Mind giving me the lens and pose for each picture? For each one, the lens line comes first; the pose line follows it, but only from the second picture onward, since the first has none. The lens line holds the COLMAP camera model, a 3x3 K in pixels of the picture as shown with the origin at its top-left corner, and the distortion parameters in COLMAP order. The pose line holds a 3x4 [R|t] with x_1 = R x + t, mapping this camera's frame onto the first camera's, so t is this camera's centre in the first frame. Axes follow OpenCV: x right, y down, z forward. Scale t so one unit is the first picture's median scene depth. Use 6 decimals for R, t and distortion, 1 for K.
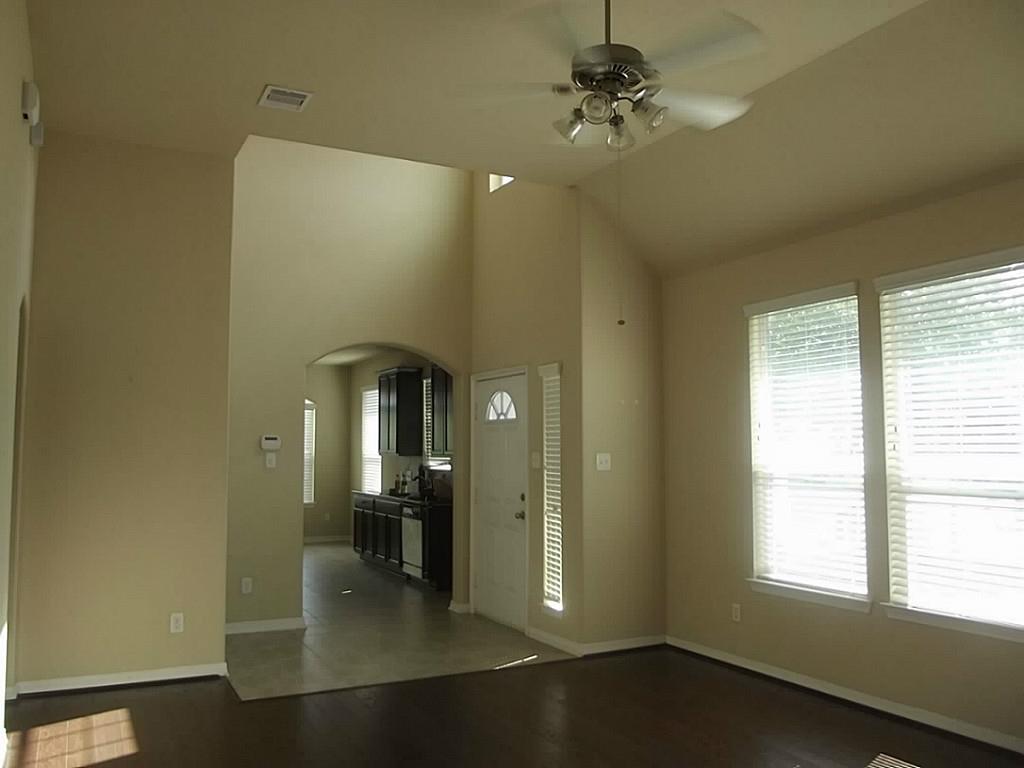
lens RADIAL K [[868.5, 0, 512.0], [0, 868.5, 384.0], [0, 0, 1]] dist [-0.007966, -0.002672]
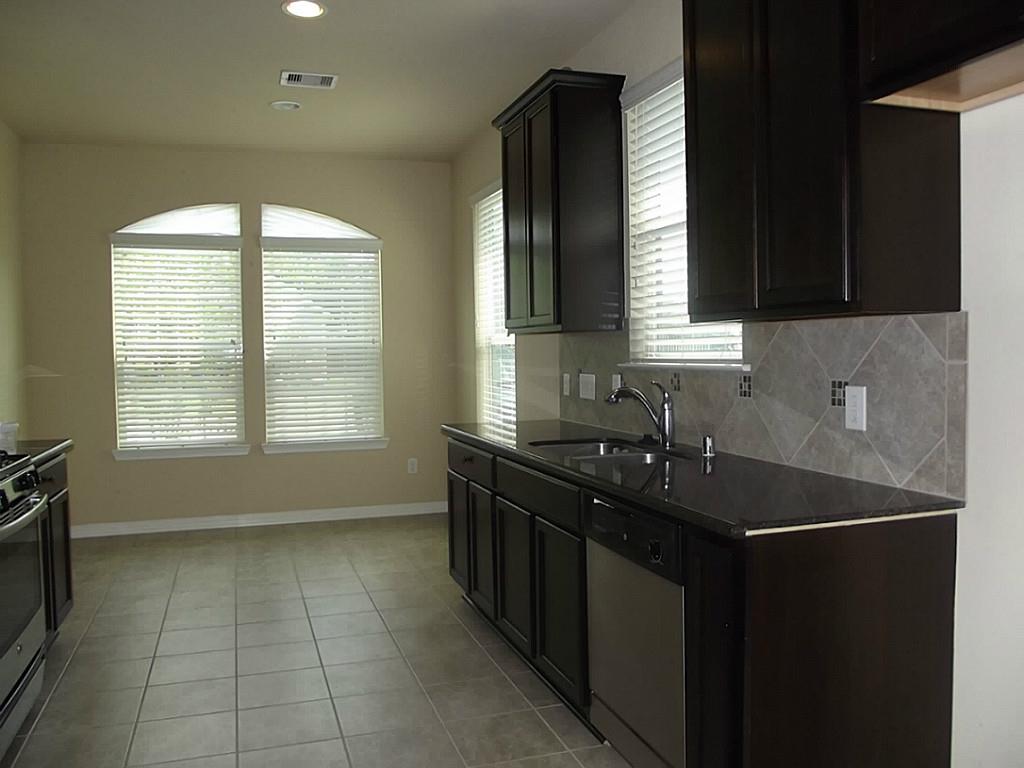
lens RADIAL K [[868.5, 0, 512.0], [0, 868.5, 384.0], [0, 0, 1]] dist [-0.007966, -0.002672]
pose [[0.987092, -0.008420, -0.159931, -0.076929], [0.027309, 0.992841, 0.116280, 0.050476], [0.157807, -0.119146, 0.980256, 0.536441]]
